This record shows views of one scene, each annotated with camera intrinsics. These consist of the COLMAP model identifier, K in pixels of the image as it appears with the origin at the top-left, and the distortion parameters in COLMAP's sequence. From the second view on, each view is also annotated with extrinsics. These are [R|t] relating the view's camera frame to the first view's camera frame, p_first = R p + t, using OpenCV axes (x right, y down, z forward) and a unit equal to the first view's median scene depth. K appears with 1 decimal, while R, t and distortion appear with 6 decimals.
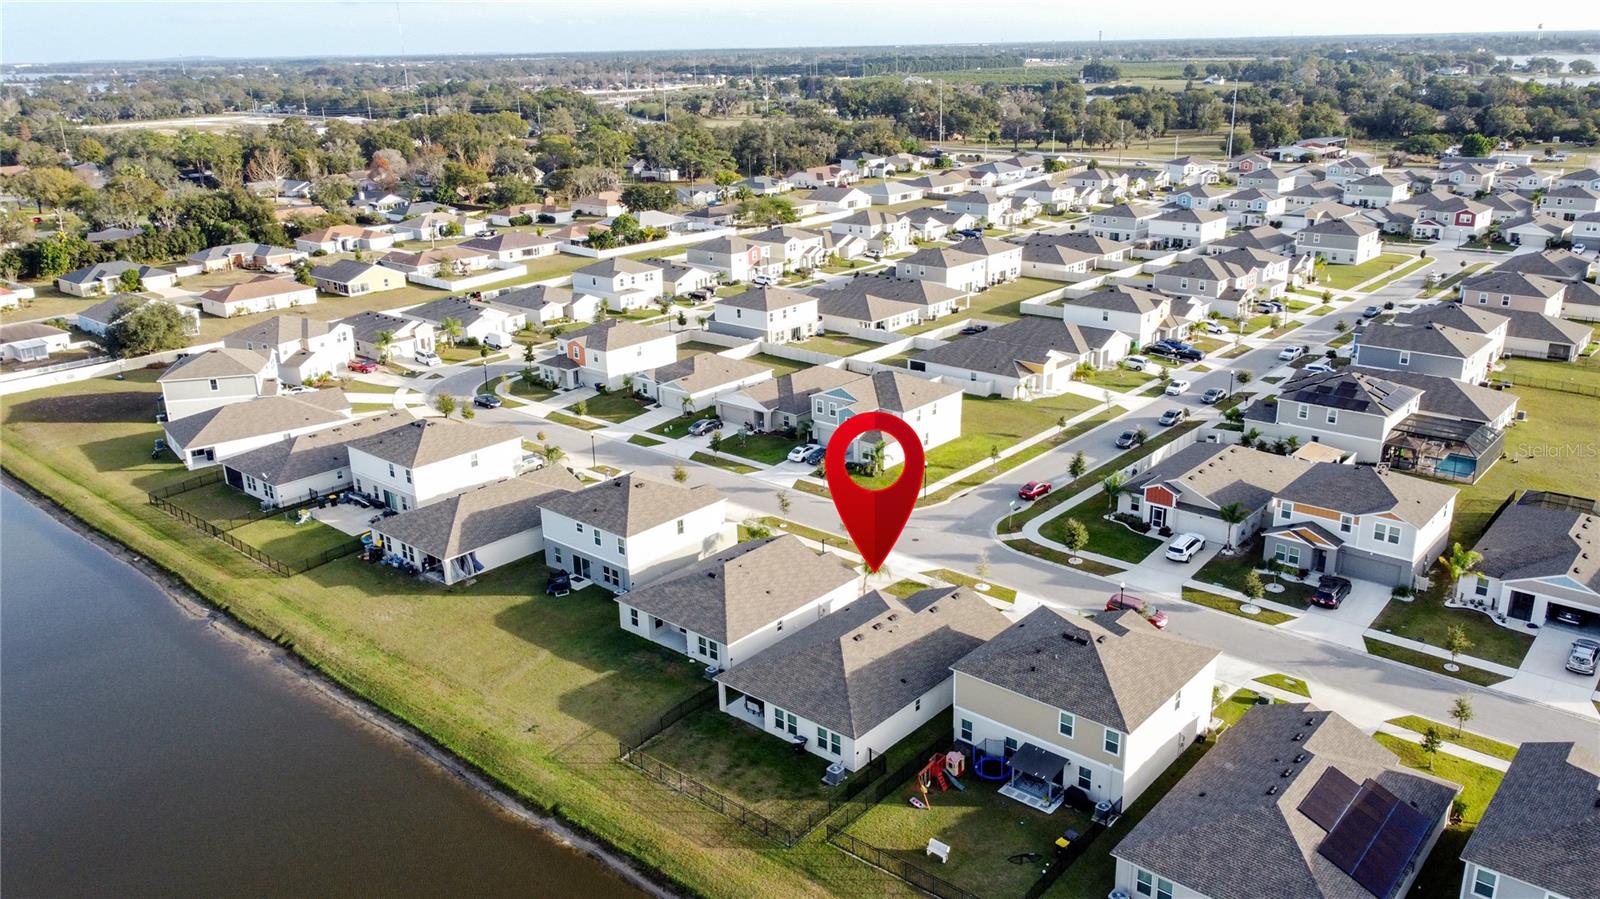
lens RADIAL K [[1208.9, 0, 800.0], [0, 1208.9, 449.5], [0, 0, 1]] dist [0.007874, -0.017321]
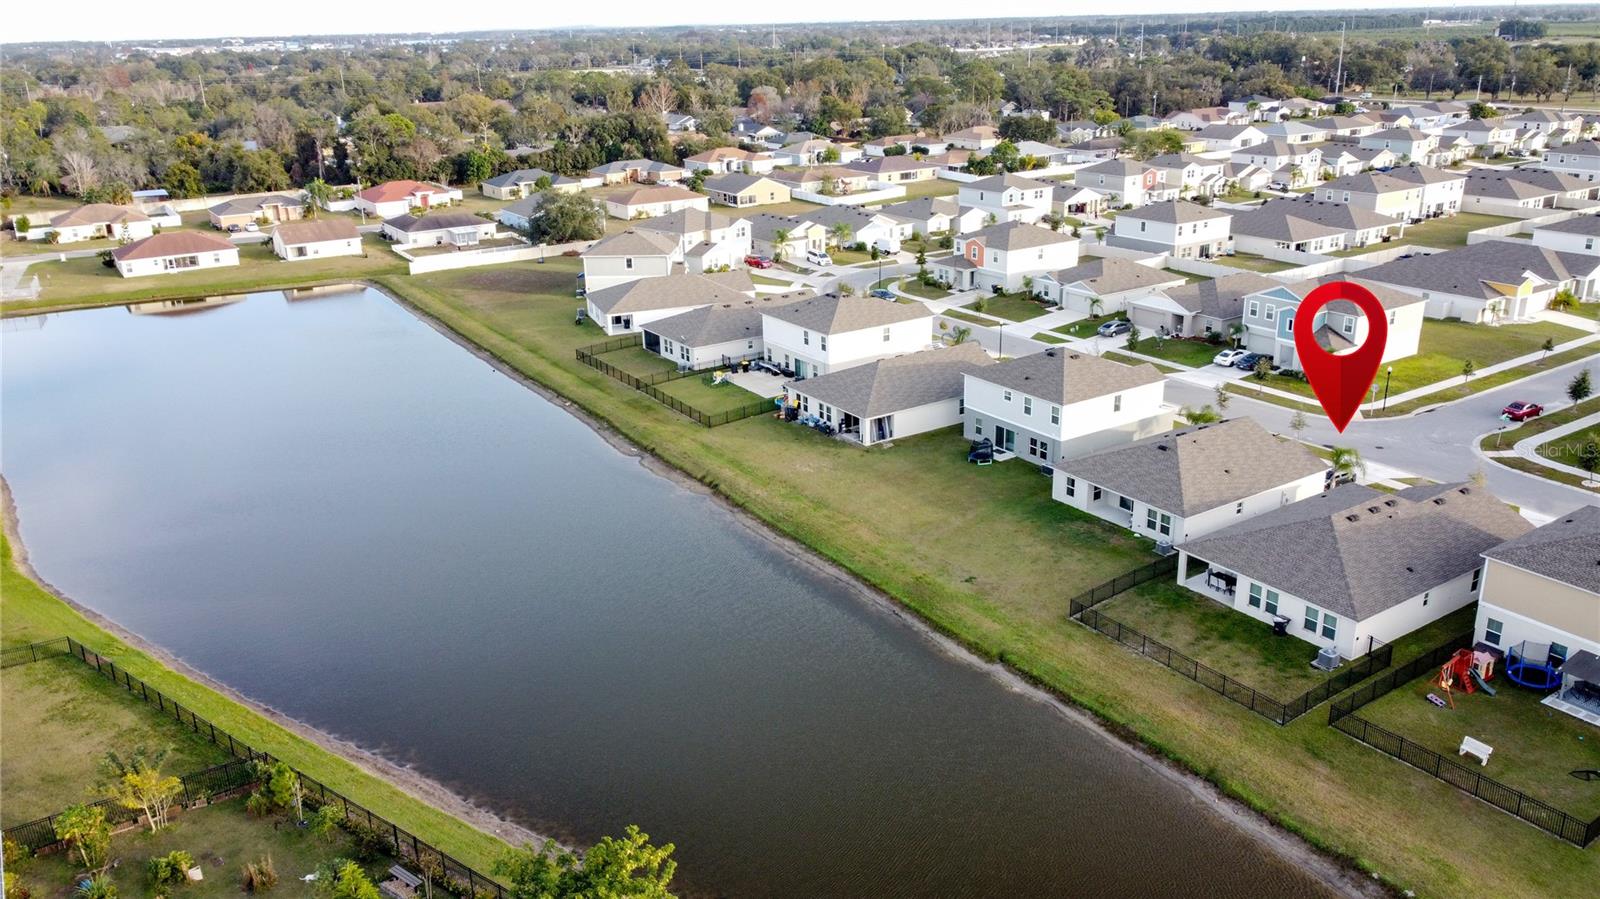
lens RADIAL K [[1208.9, 0, 800.0], [0, 1208.9, 449.5], [0, 0, 1]] dist [0.007874, -0.017321]
pose [[0.963032, 0.085896, -0.255326, -0.065647], [-0.079928, 0.996232, 0.033679, 0.061247], [0.257257, -0.012026, 0.966268, 0.031784]]
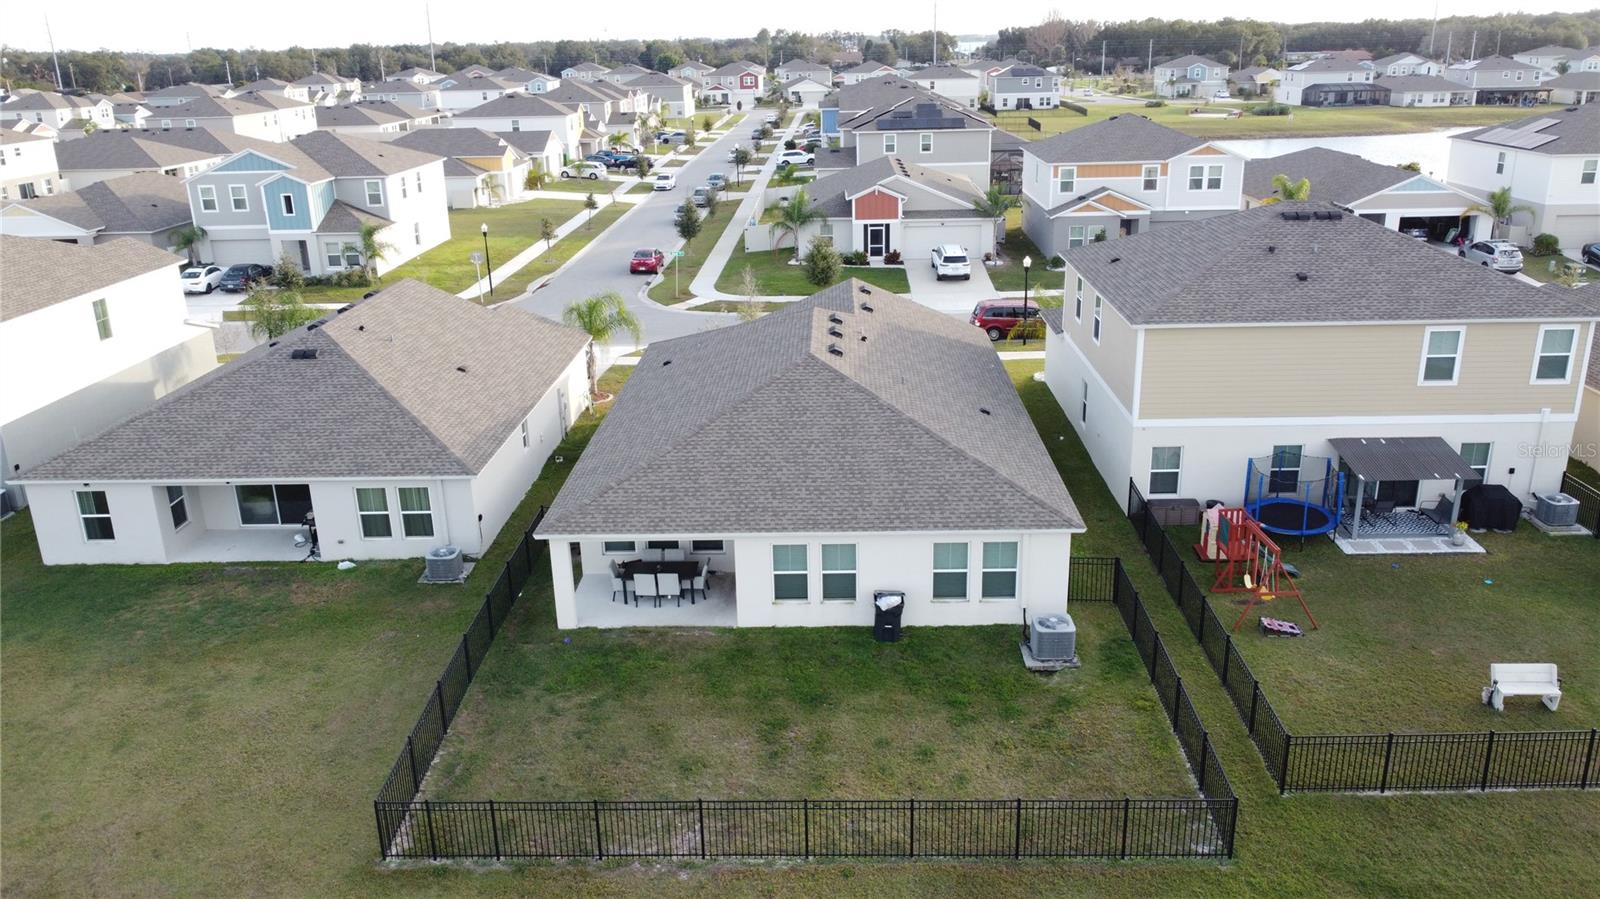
lens RADIAL K [[1208.9, 0, 800.0], [0, 1208.9, 449.5], [0, 0, 1]] dist [0.007874, -0.017321]
pose [[0.772772, -0.201442, 0.601868, -0.118657], [0.208709, 0.976211, 0.058760, 0.091058], [-0.599387, 0.080207, 0.796431, 0.387834]]
